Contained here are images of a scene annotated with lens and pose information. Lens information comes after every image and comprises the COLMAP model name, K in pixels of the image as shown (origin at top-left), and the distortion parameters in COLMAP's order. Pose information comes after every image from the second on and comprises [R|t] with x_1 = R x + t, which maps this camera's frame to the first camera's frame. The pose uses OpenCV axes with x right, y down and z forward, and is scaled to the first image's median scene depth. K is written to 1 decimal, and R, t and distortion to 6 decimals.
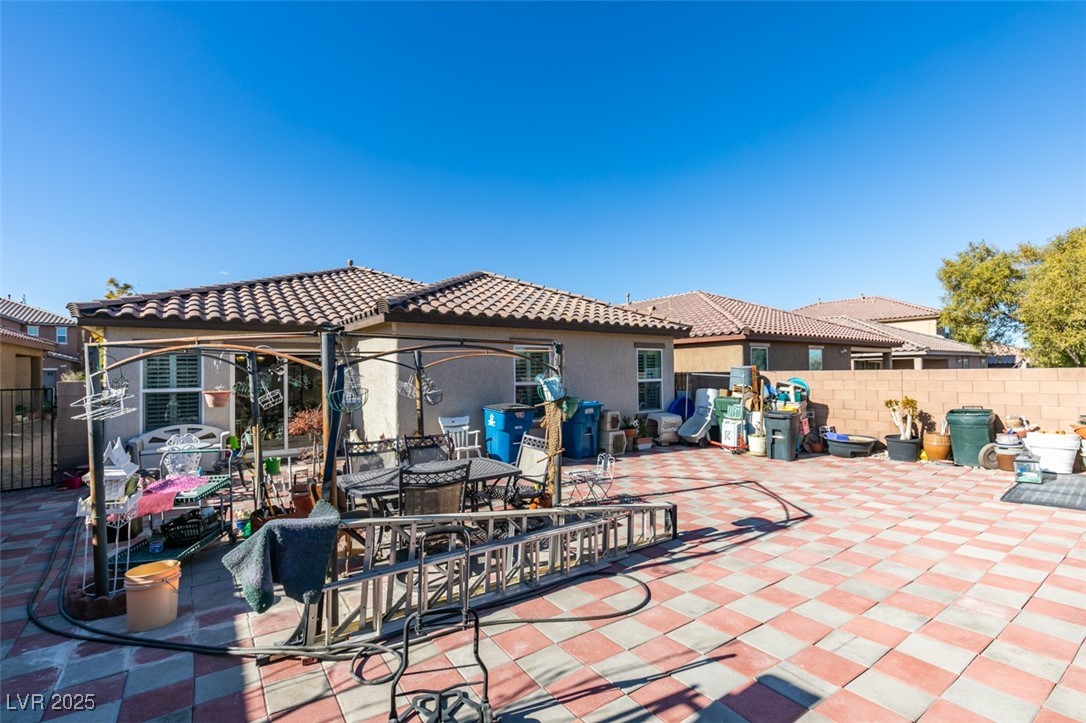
lens RADIAL K [[477.7, 0, 538.6], [0, 477.7, 365.0], [0, 0, 1]] dist [-0.002800, -0.000020]
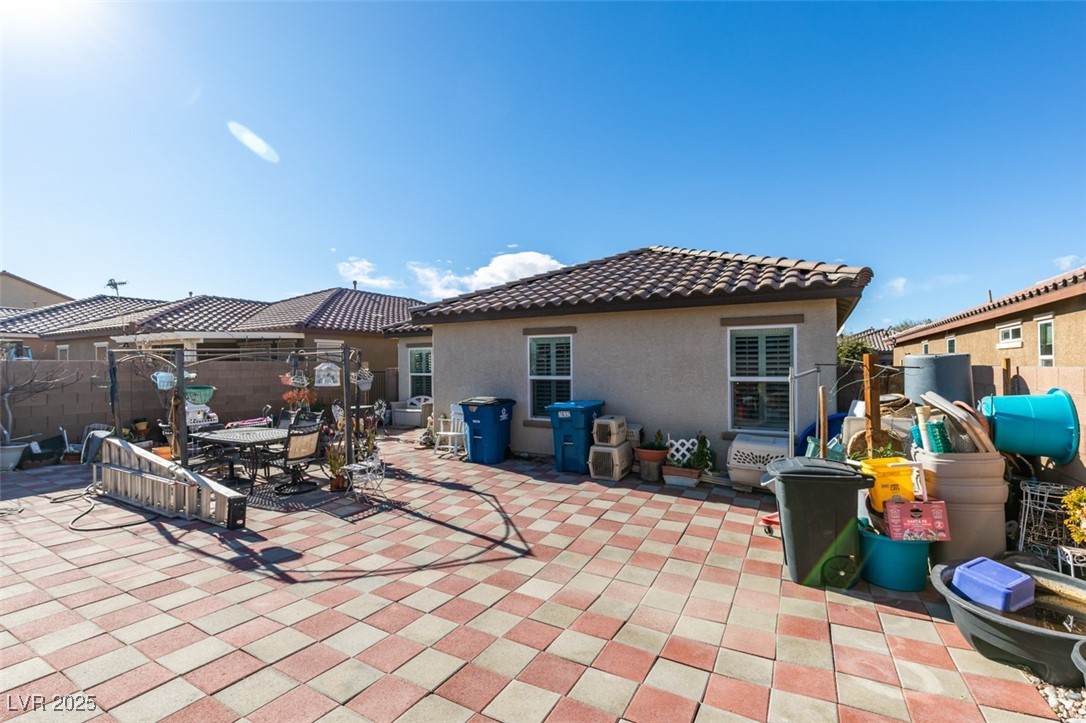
lens RADIAL K [[477.7, 0, 538.9], [0, 477.7, 368.5], [0, 0, 1]] dist [-0.002800, -0.000020]
pose [[0.435479, 0.005386, -0.900183, 1.342446], [0.015553, 0.999788, 0.013506, 0.015325], [0.900064, -0.019882, 0.435303, 1.045805]]
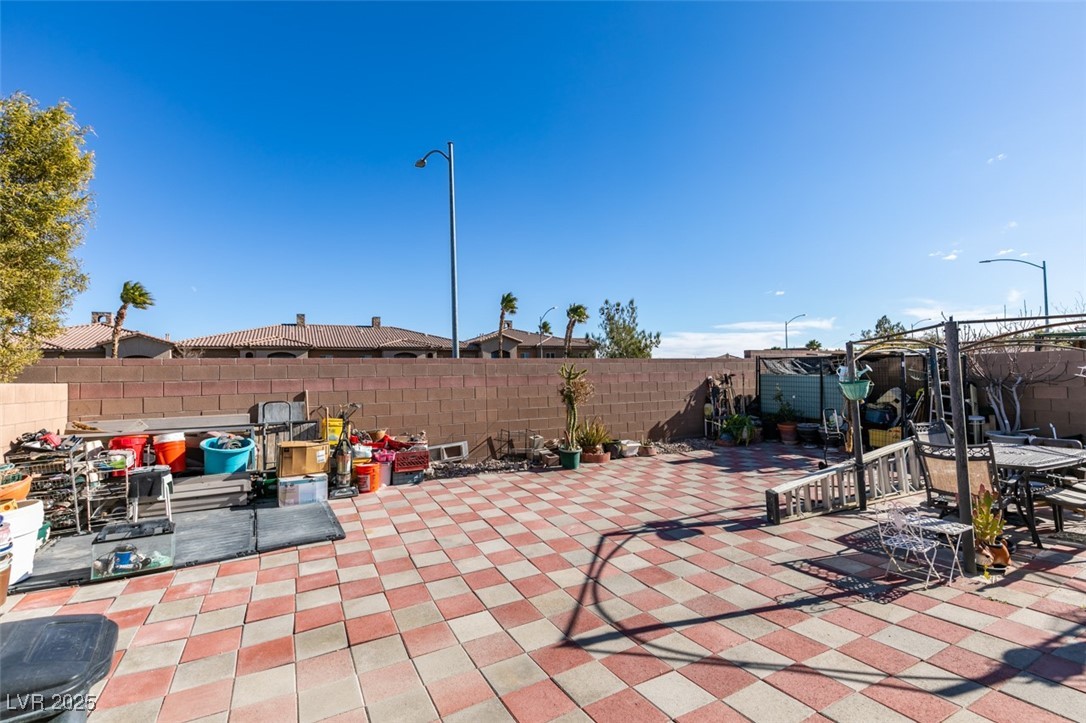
lens RADIAL K [[477.7, 0, 546.4], [0, 477.7, 361.7], [0, 0, 1]] dist [-0.002800, -0.000020]
pose [[-0.993819, 0.027787, 0.107478, 0.585614], [0.023761, 0.998974, -0.038555, 0.039954], [-0.108439, -0.035763, -0.993460, 1.903577]]
